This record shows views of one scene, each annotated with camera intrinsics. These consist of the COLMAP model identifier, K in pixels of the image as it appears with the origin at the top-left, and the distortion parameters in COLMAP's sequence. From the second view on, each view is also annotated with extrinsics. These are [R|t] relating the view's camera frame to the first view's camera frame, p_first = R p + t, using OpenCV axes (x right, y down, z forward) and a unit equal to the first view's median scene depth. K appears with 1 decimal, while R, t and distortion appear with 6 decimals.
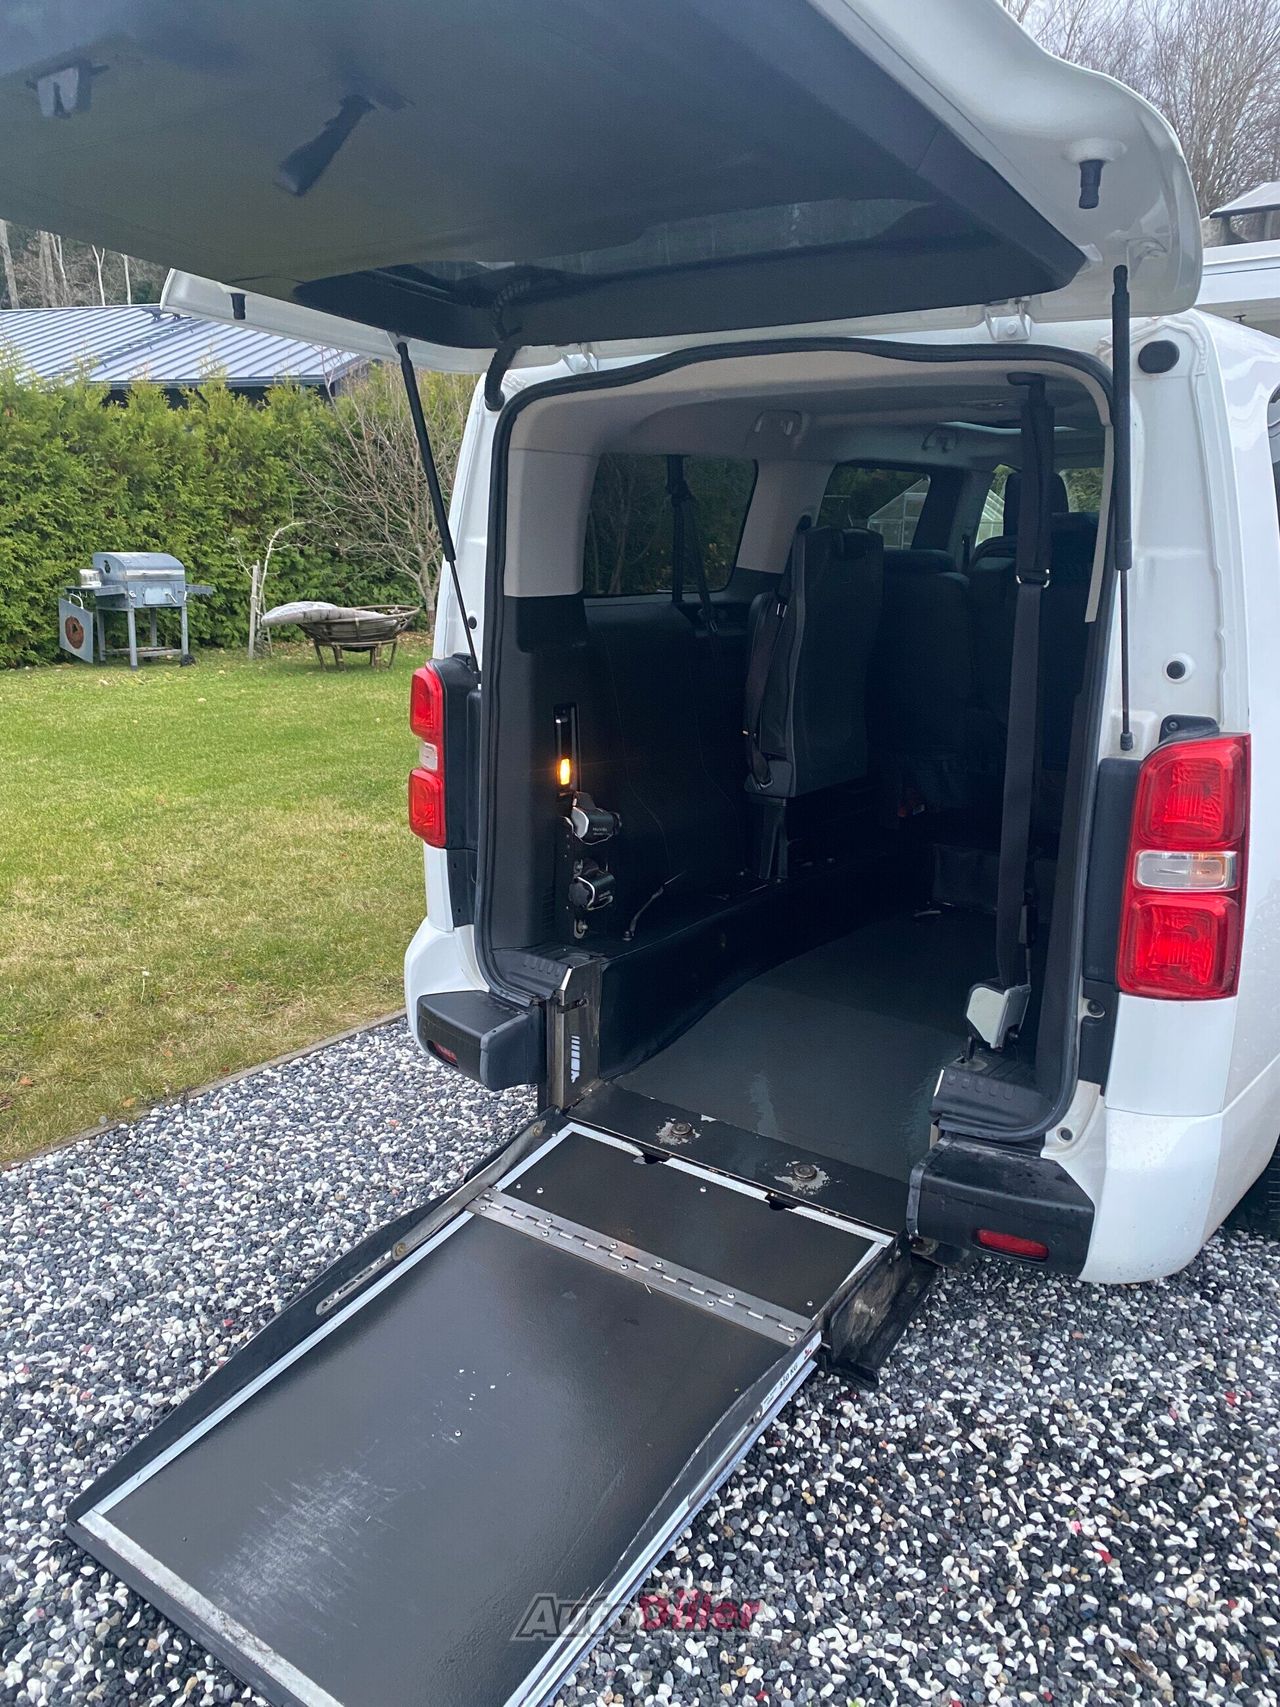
lens RADIAL K [[1352.7, 0, 640.0], [0, 1352.7, 853.5], [0, 0, 1]] dist [0.009299, -0.004205]
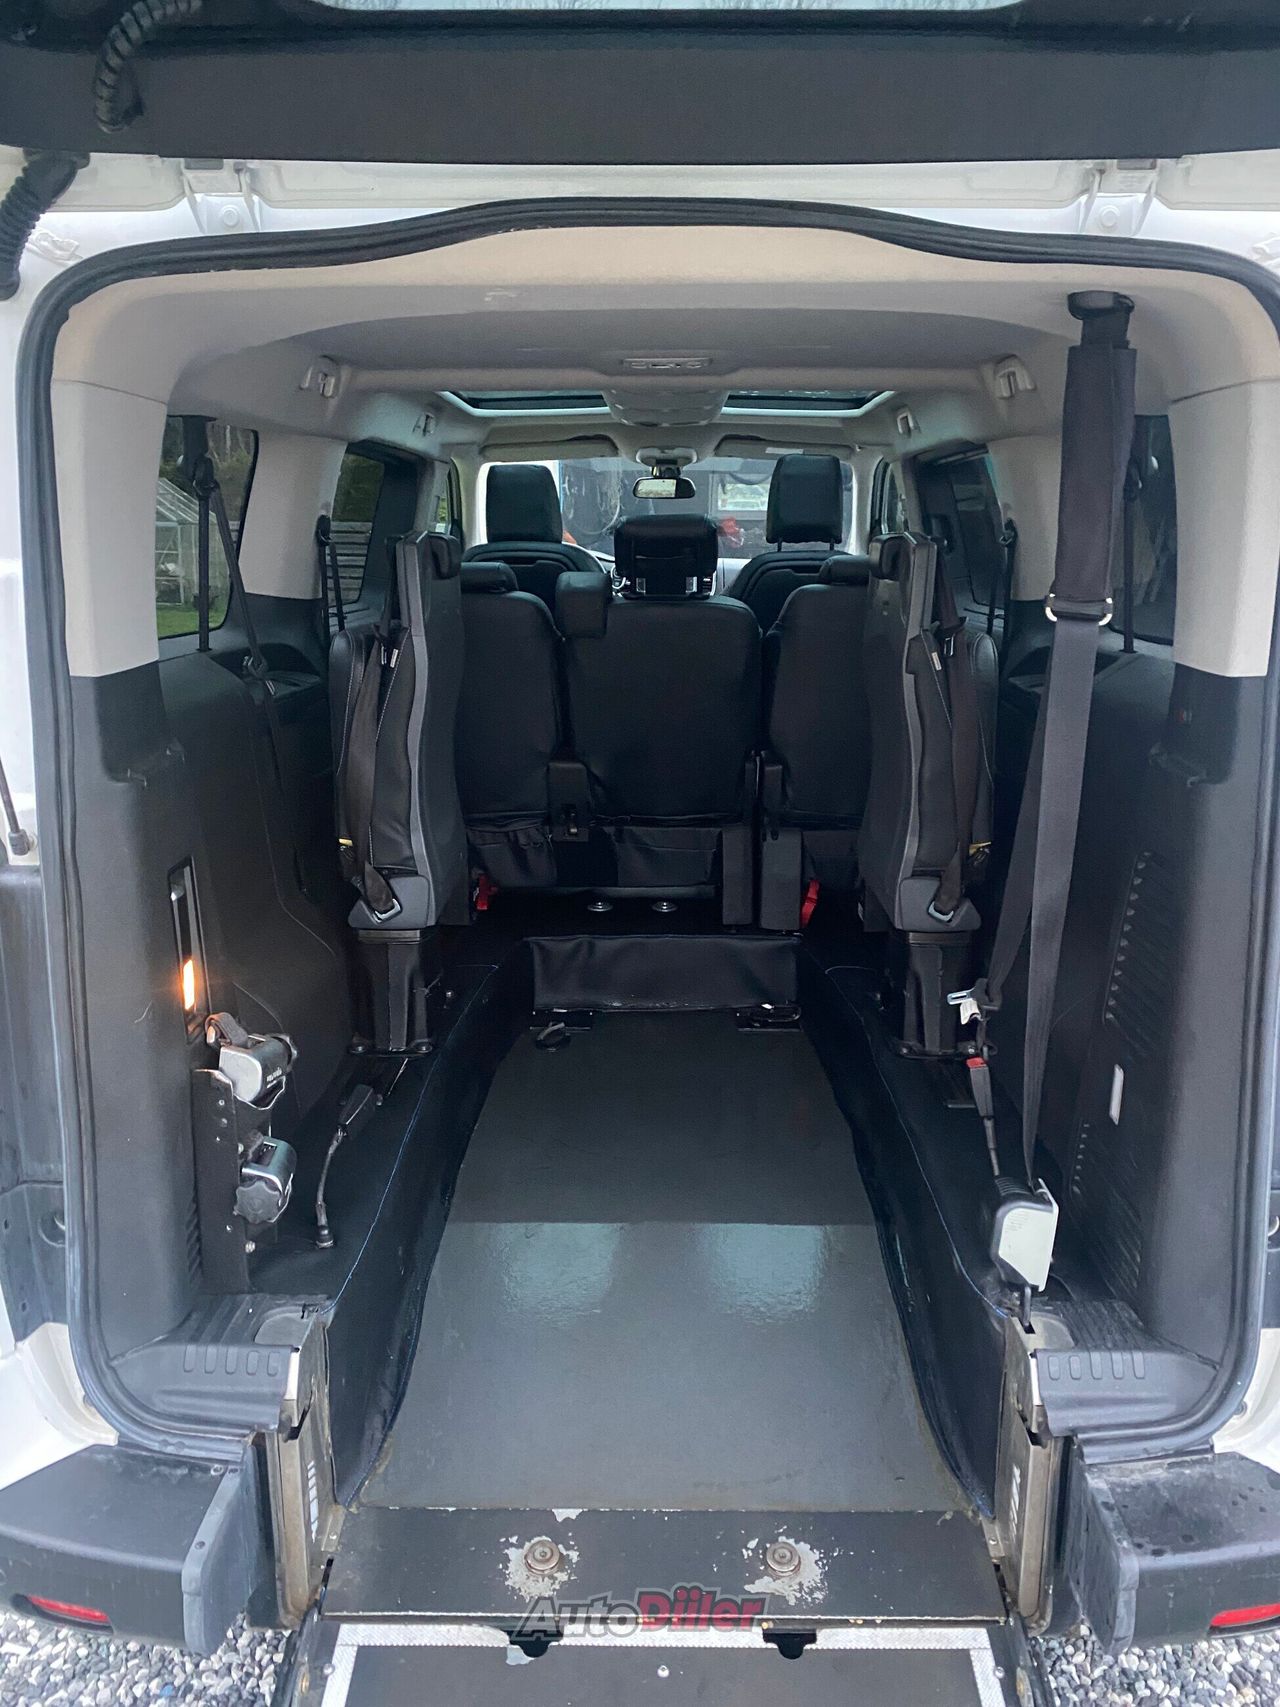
lens RADIAL K [[1285.0, 0, 641.0], [0, 1285.0, 825.6], [0, 0, 1]] dist [-0.003703, -0.004114]
pose [[0.794041, -0.139614, 0.591614, -0.210975], [0.143755, 0.988788, 0.040401, -0.120630], [-0.590622, 0.052968, 0.805208, 0.484734]]
